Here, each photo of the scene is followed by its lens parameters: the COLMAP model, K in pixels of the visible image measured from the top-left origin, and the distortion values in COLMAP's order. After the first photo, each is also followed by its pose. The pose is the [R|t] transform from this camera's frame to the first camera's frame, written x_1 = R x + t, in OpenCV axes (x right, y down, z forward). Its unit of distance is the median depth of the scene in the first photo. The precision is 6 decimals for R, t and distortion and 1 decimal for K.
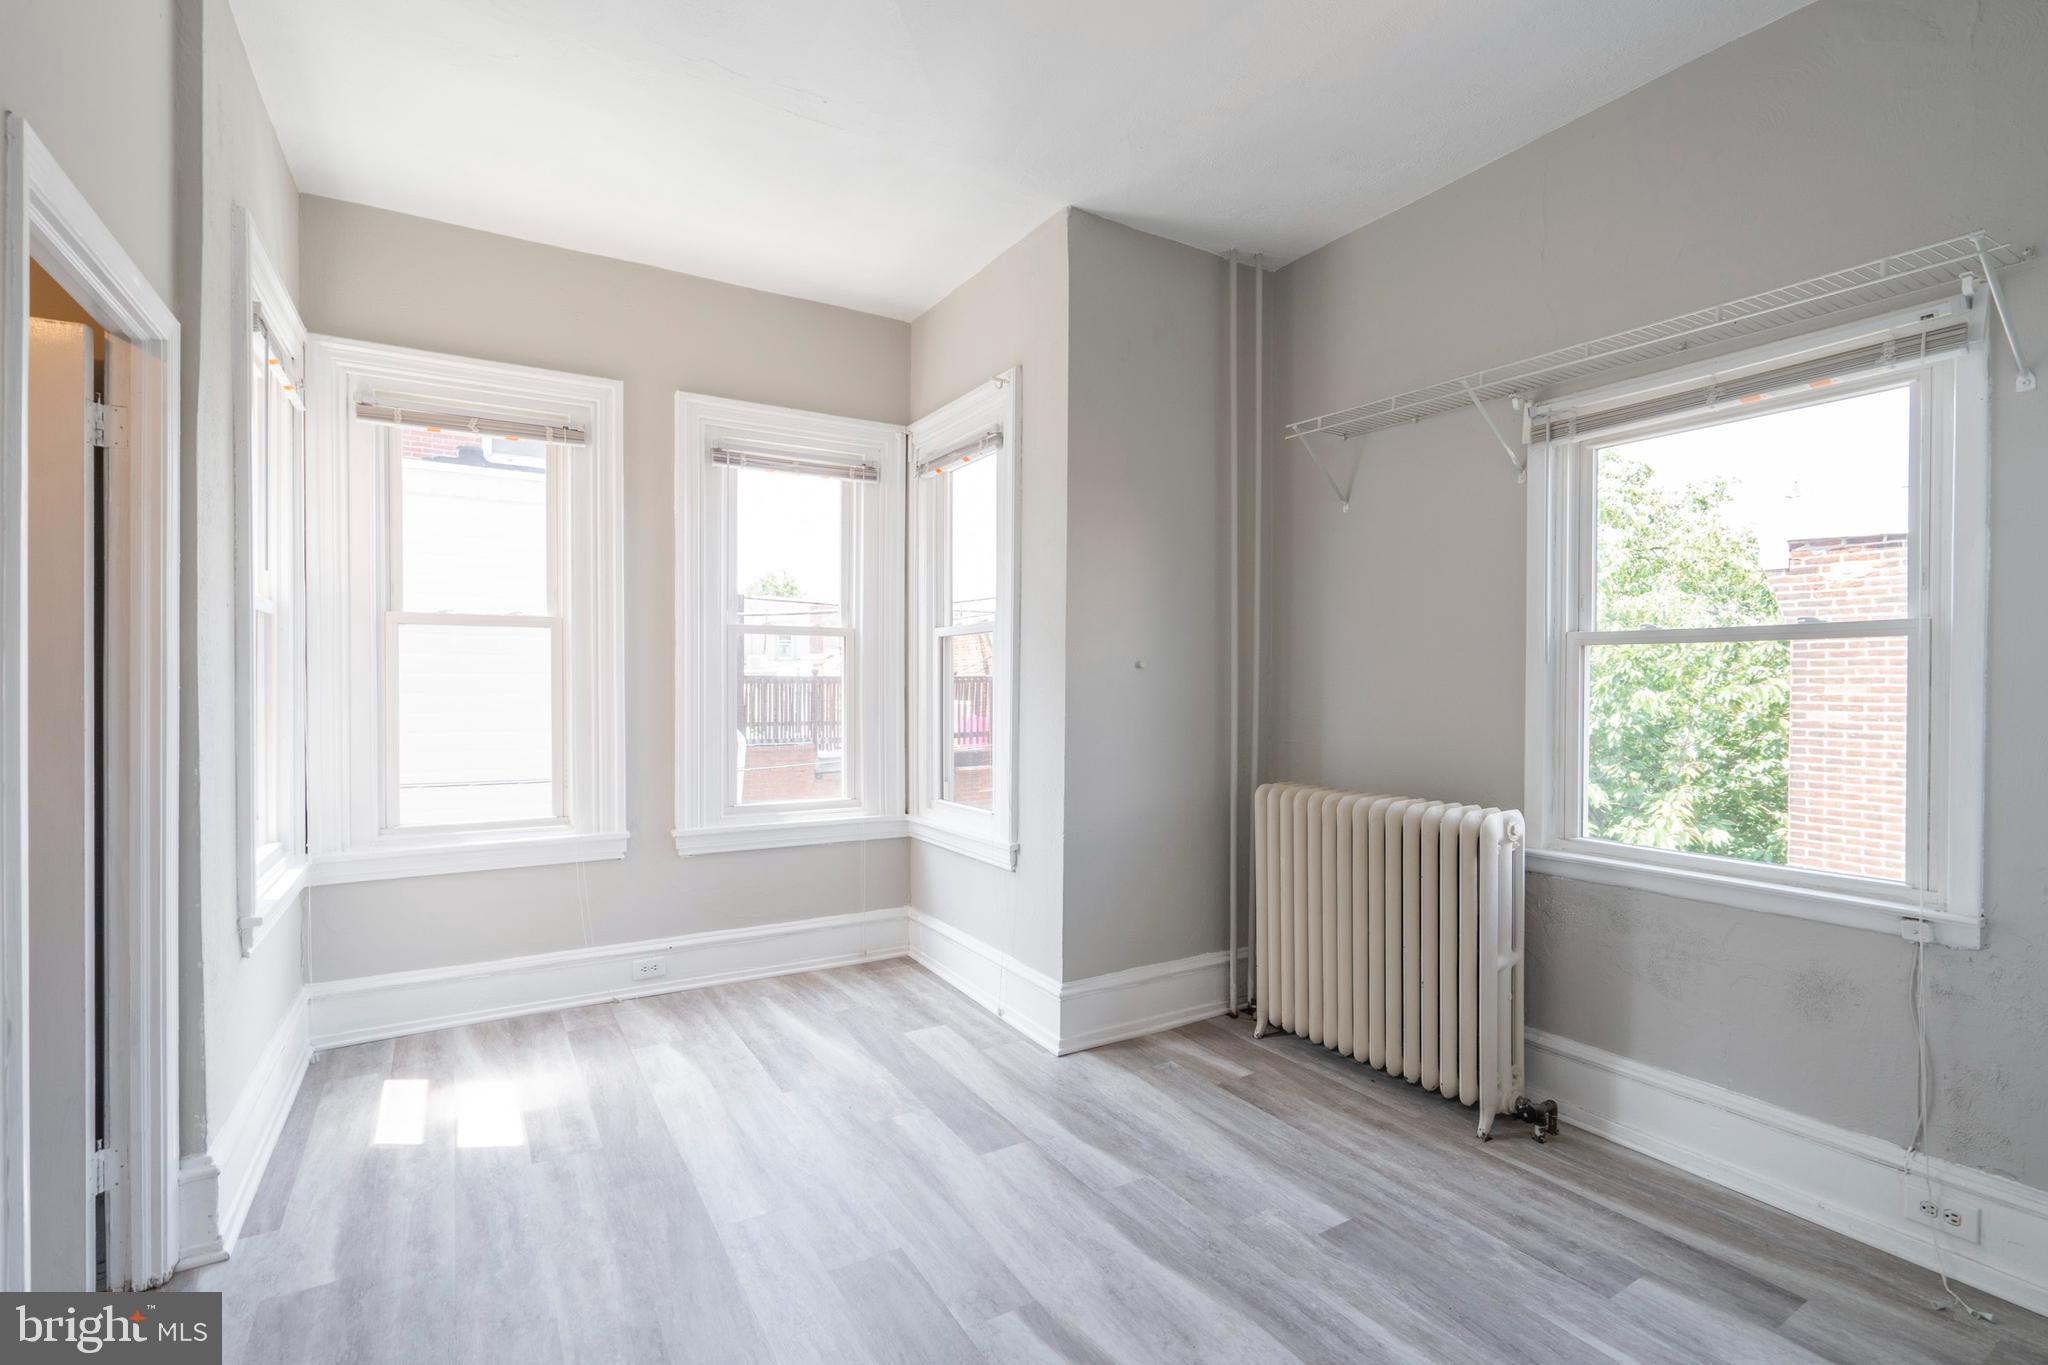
lens RADIAL K [[926.1, 0, 1018.6], [0, 926.1, 683.9], [0, 0, 1]] dist [-0.011123, 0.002469]
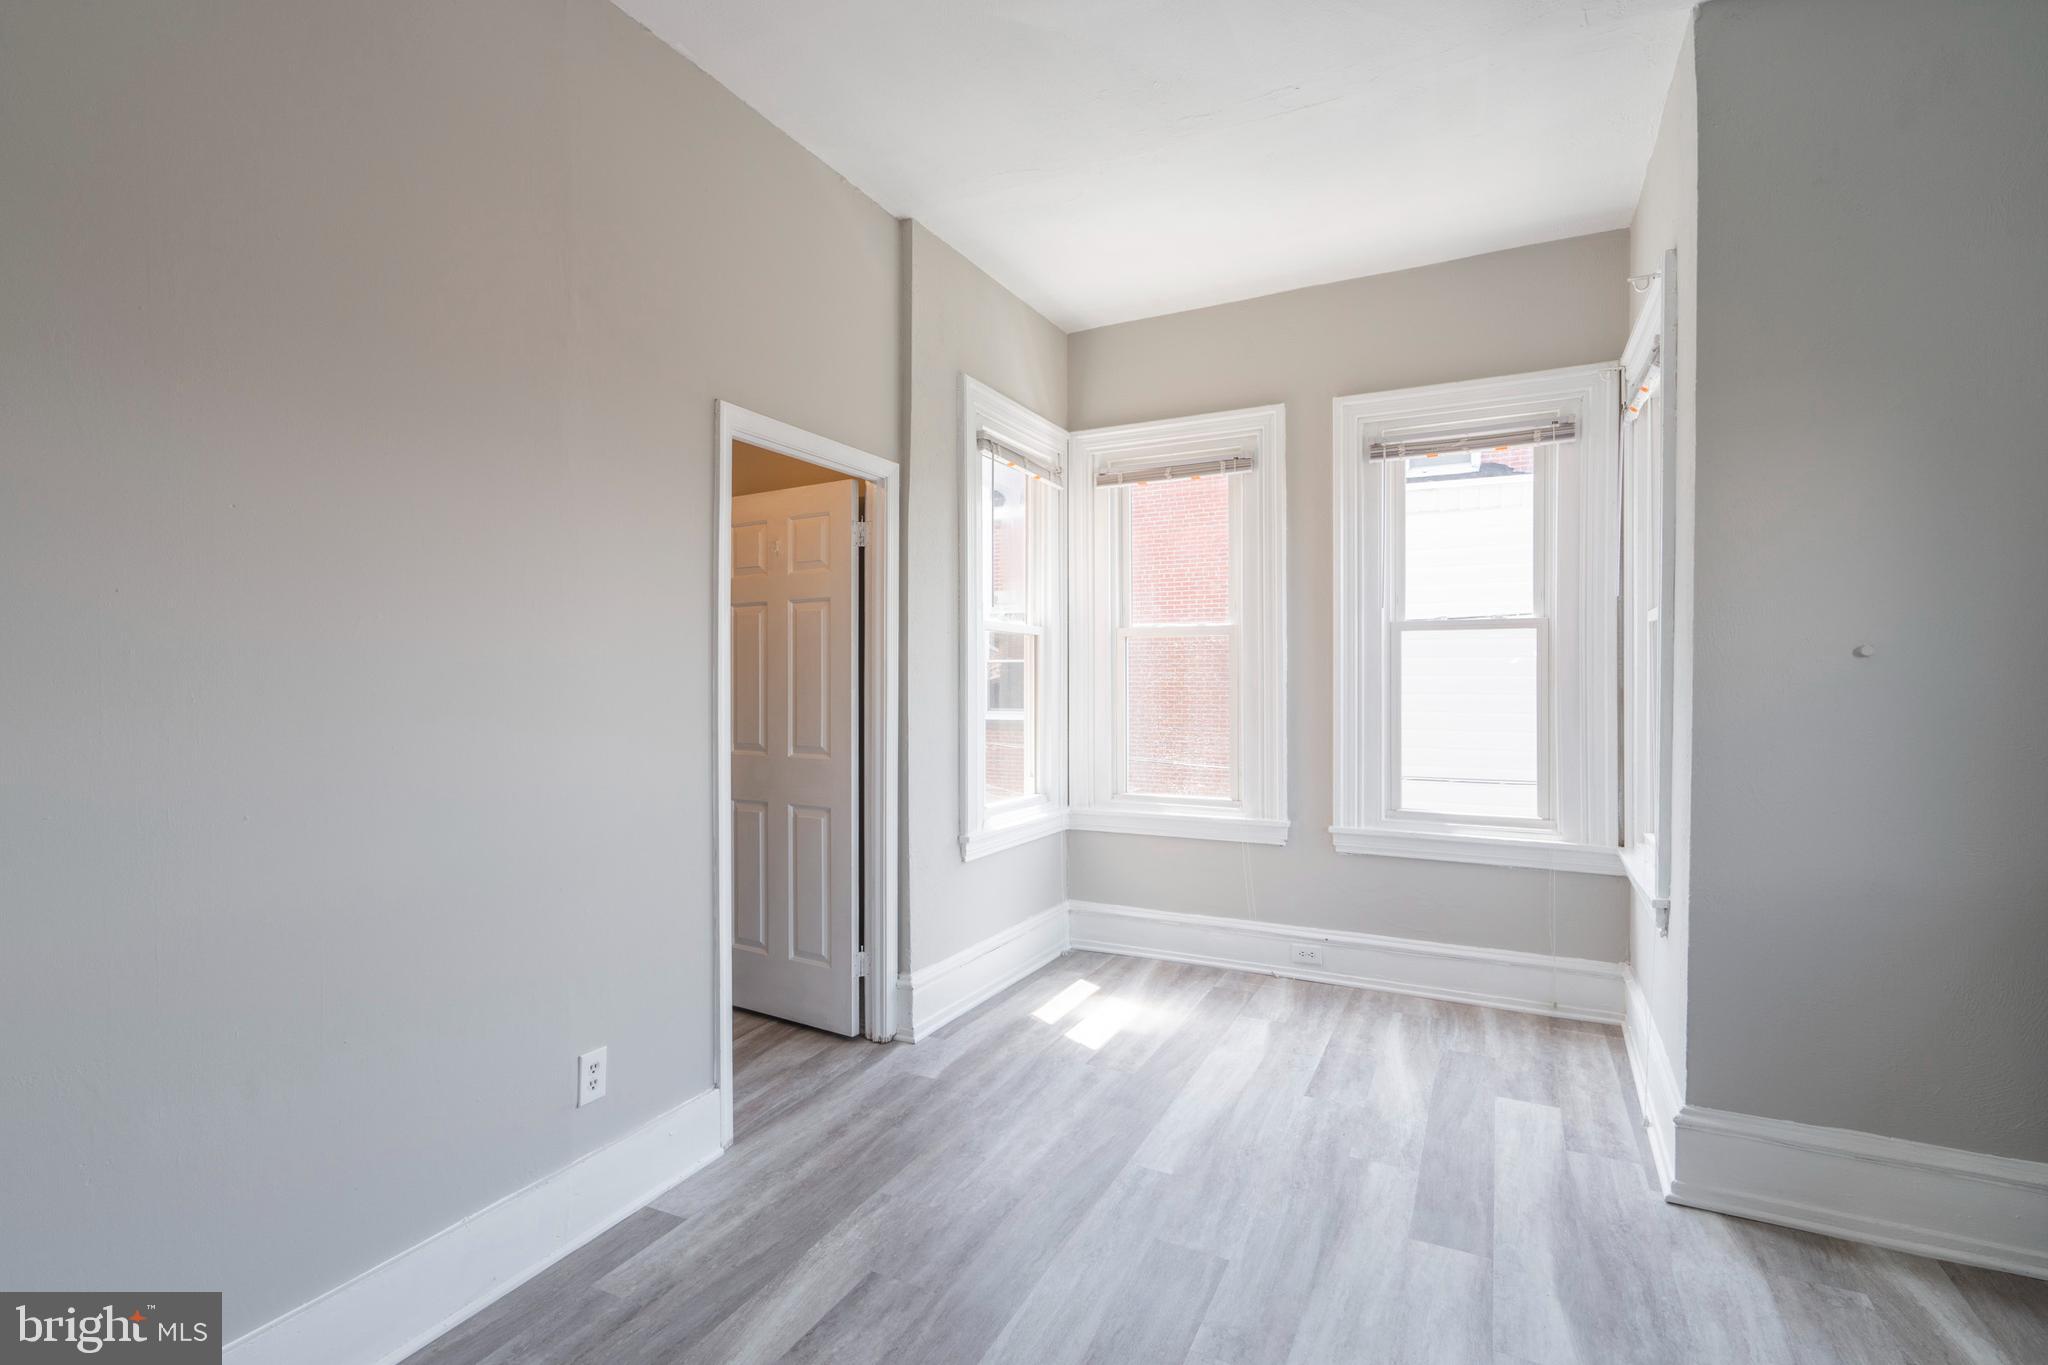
lens RADIAL K [[926.1, 0, 1010.3], [0, 926.1, 680.9], [0, 0, 1]] dist [-0.011123, 0.002469]
pose [[0.525481, -0.003546, -0.850798, 0.352663], [-0.000496, 0.999990, -0.004474, 0.002064], [0.850805, 0.002773, 0.525474, 0.175639]]
